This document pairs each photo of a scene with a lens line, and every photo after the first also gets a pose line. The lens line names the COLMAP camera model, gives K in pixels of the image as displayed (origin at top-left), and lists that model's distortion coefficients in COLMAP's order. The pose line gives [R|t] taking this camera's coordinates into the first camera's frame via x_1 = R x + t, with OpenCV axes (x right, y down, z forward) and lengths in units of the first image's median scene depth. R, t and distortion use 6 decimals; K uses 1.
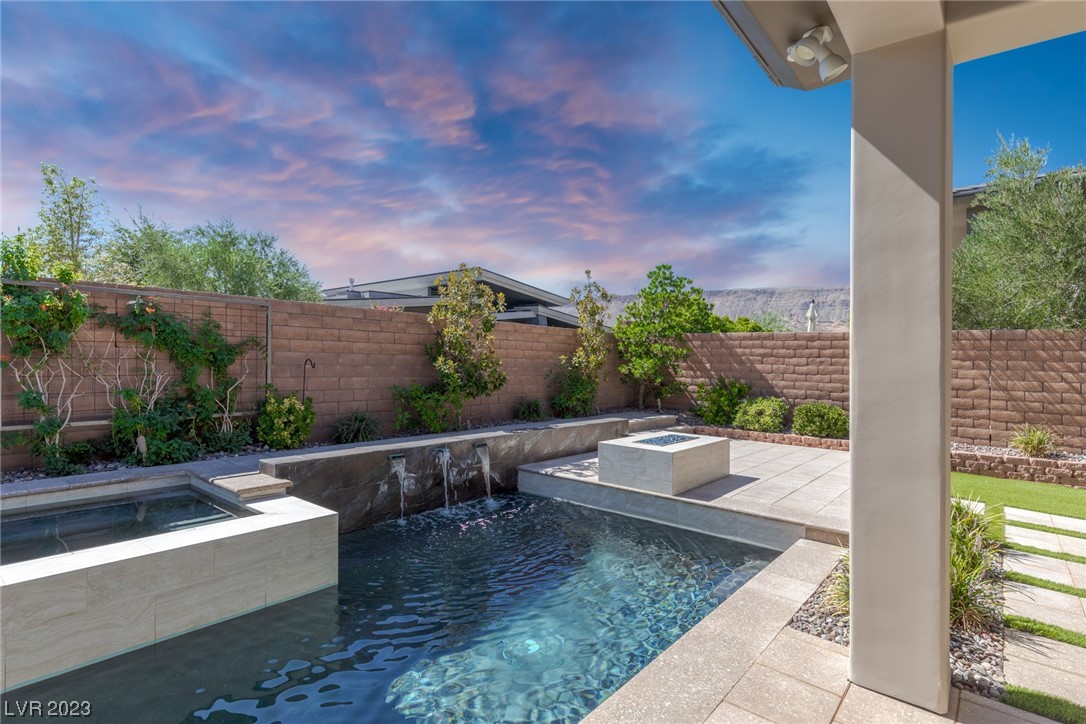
lens RADIAL K [[542.5, 0, 552.4], [0, 542.5, 355.7], [0, 0, 1]] dist [-0.005431, 0.001261]
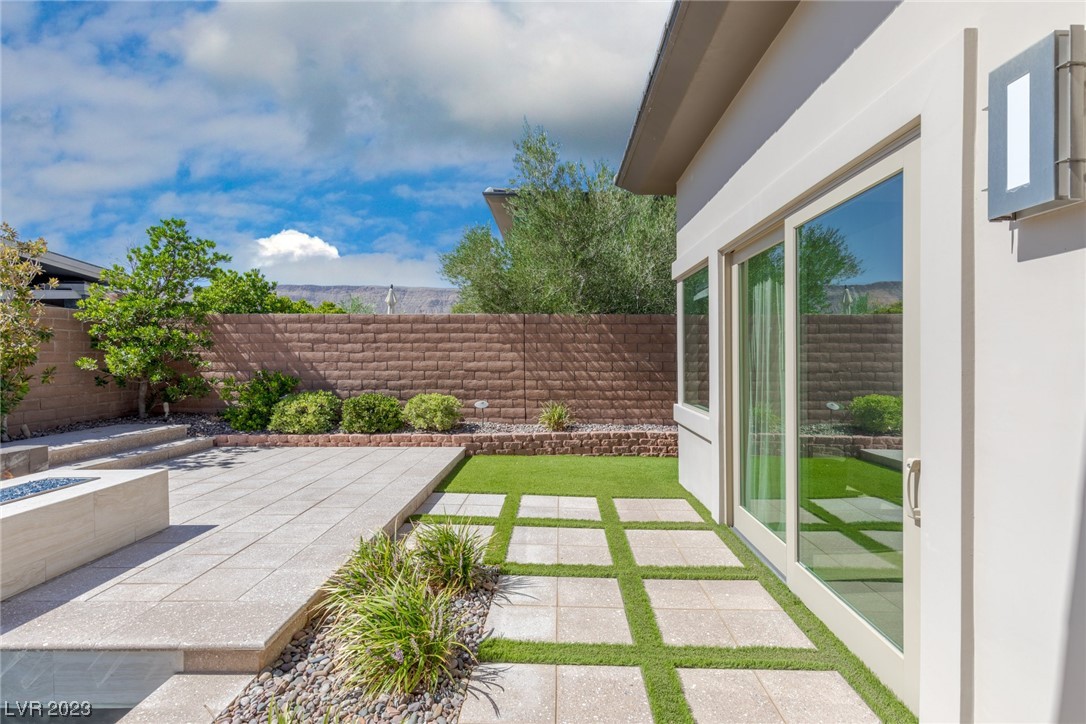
lens RADIAL K [[486.4, 0, 550.3], [0, 486.4, 347.5], [0, 0, 1]] dist [0.014610, 0.000288]
pose [[0.782853, -0.016767, 0.621981, 0.221301], [0.015305, 0.999853, 0.007689, 0.009716], [-0.622019, 0.003500, 0.782995, 0.192445]]
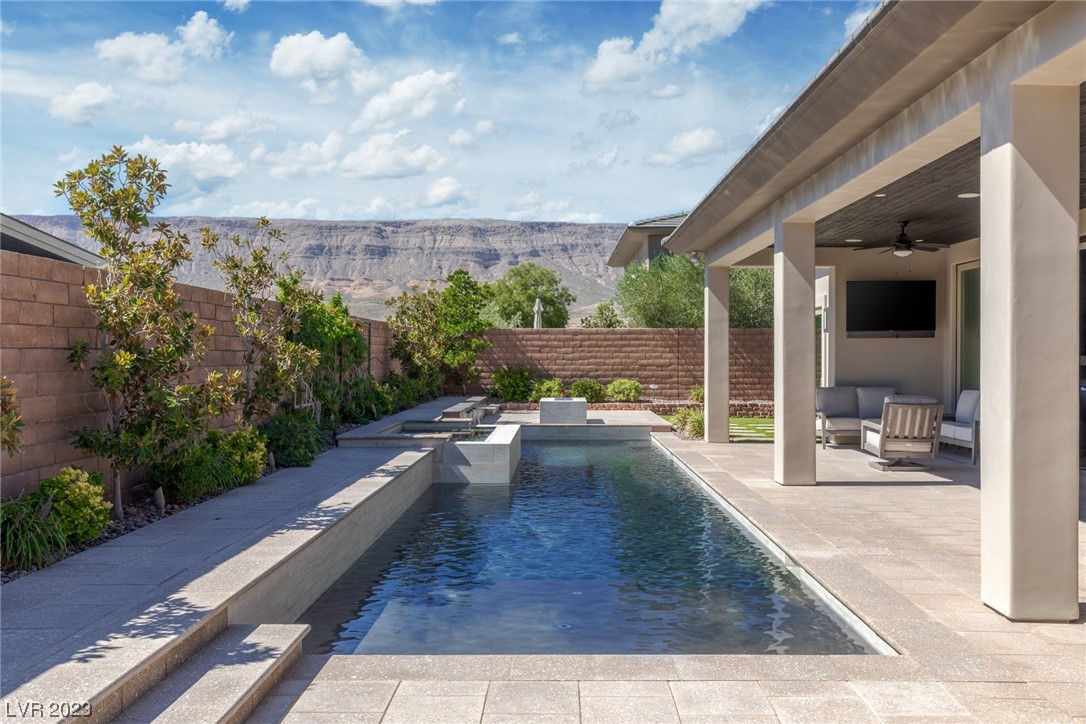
lens RADIAL K [[992.7, 0, 545.8], [0, 992.7, 358.1], [0, 0, 1]] dist [0.075910, 0.014875]
pose [[0.778725, -0.028326, 0.626725, -1.176147], [0.014836, 0.999532, 0.026742, -0.038622], [-0.627190, -0.011526, 0.778781, -0.922470]]
